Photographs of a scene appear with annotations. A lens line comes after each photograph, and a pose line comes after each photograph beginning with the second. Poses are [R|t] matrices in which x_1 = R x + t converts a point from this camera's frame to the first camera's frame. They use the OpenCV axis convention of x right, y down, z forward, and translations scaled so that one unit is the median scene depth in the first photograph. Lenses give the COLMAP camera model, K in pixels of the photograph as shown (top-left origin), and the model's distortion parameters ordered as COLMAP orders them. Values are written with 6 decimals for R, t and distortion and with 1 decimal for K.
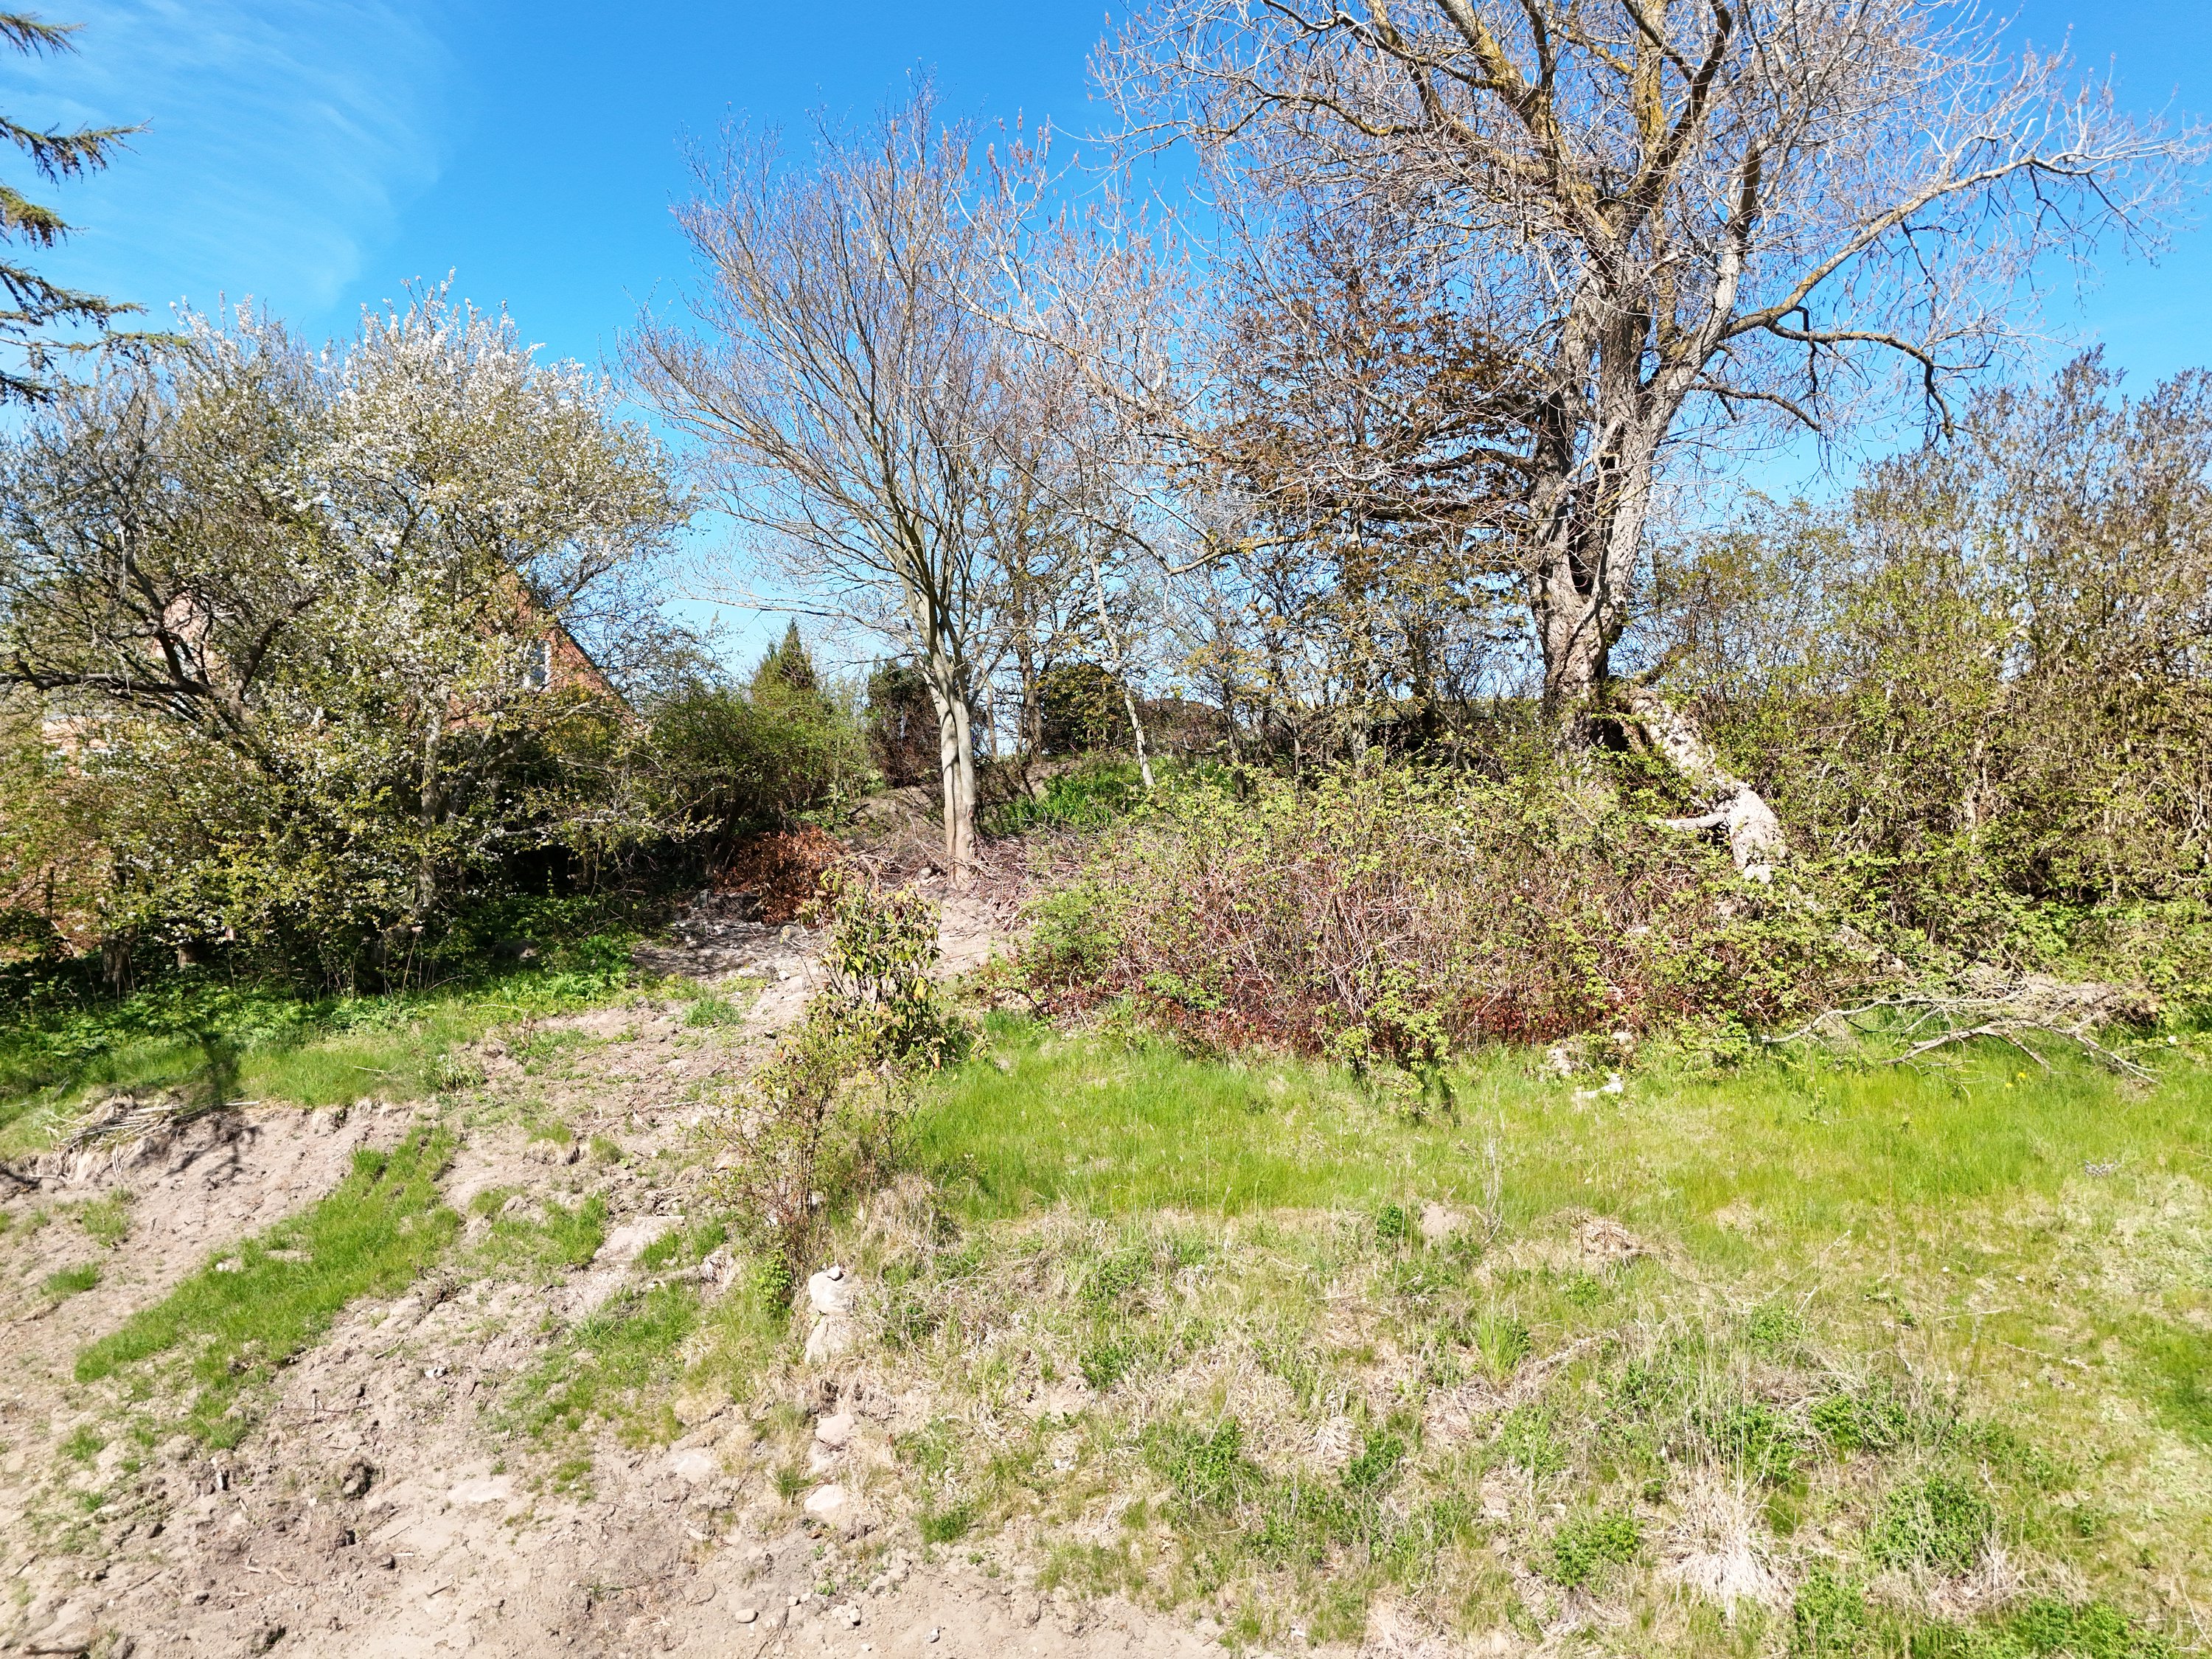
lens RADIAL K [[1548.7, 0, 1106.0], [0, 1548.7, 829.5], [0, 0, 1]] dist [0.027520, -0.006270]
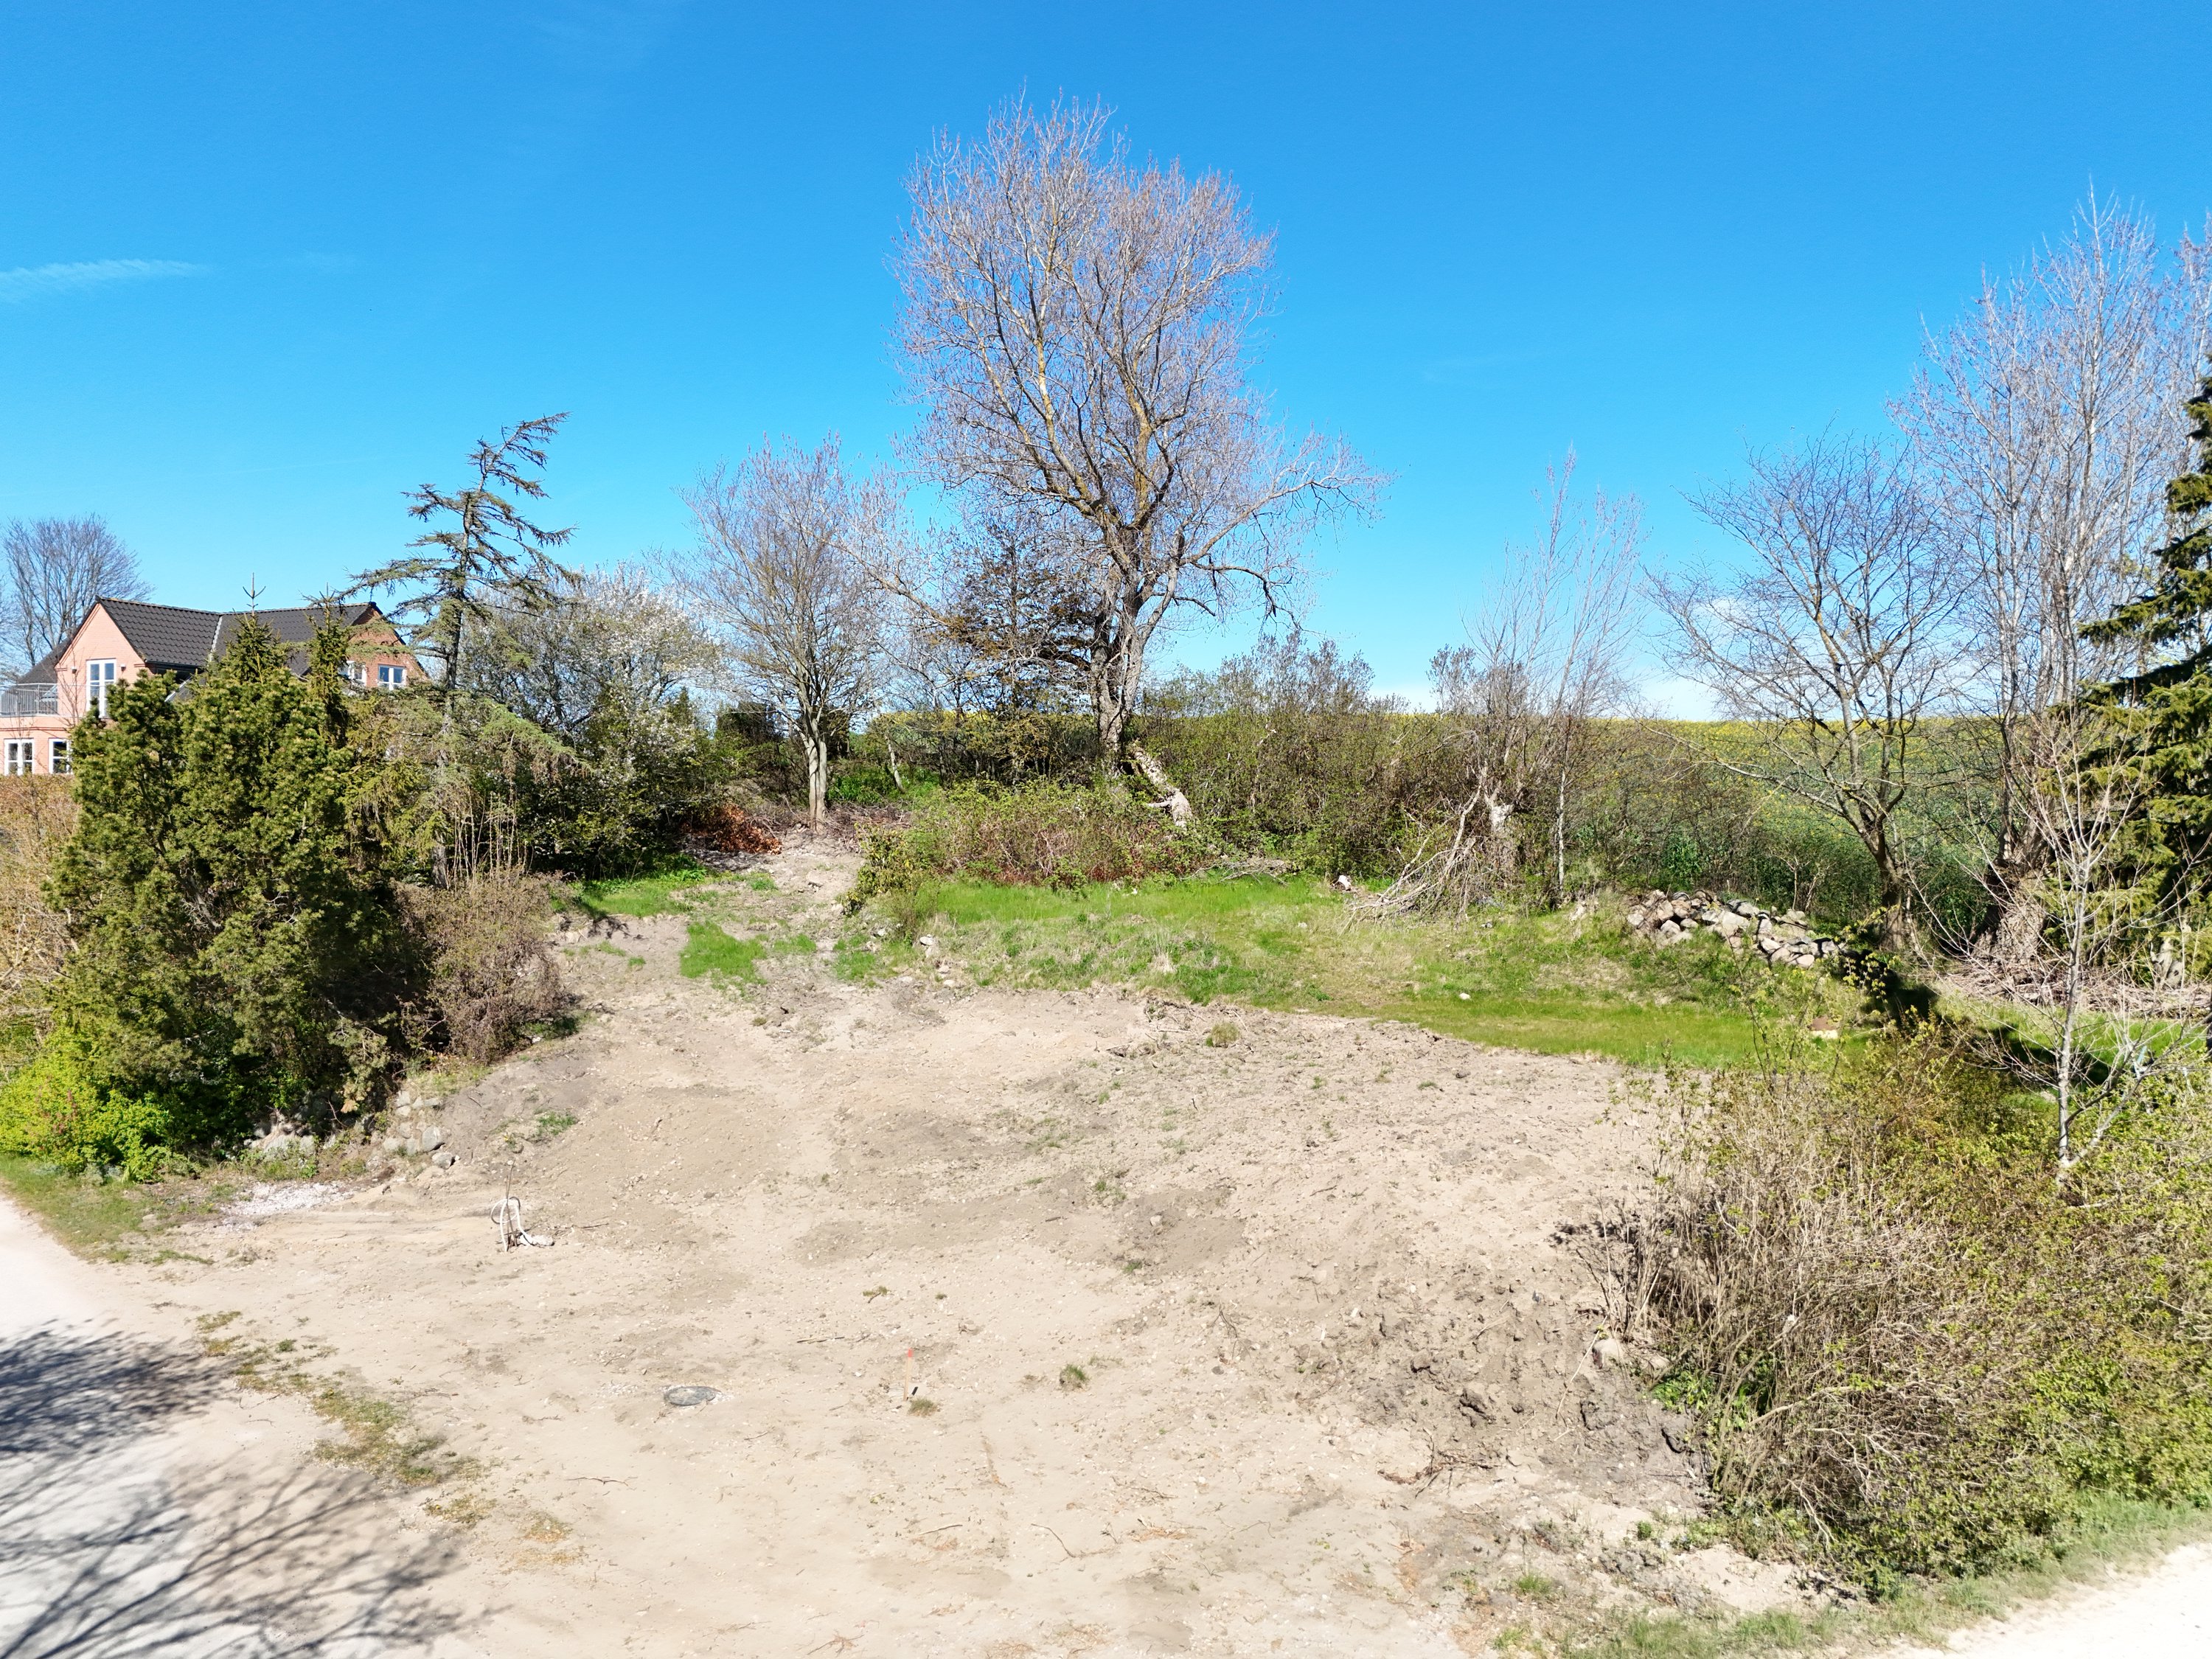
lens RADIAL K [[1548.7, 0, 1106.0], [0, 1548.7, 829.5], [0, 0, 1]] dist [0.027520, -0.006270]
pose [[0.946198, -0.000490, 0.323589, -0.520290], [-0.006504, 0.999768, 0.020532, -0.015189], [-0.323524, -0.021532, 0.945975, -1.361156]]
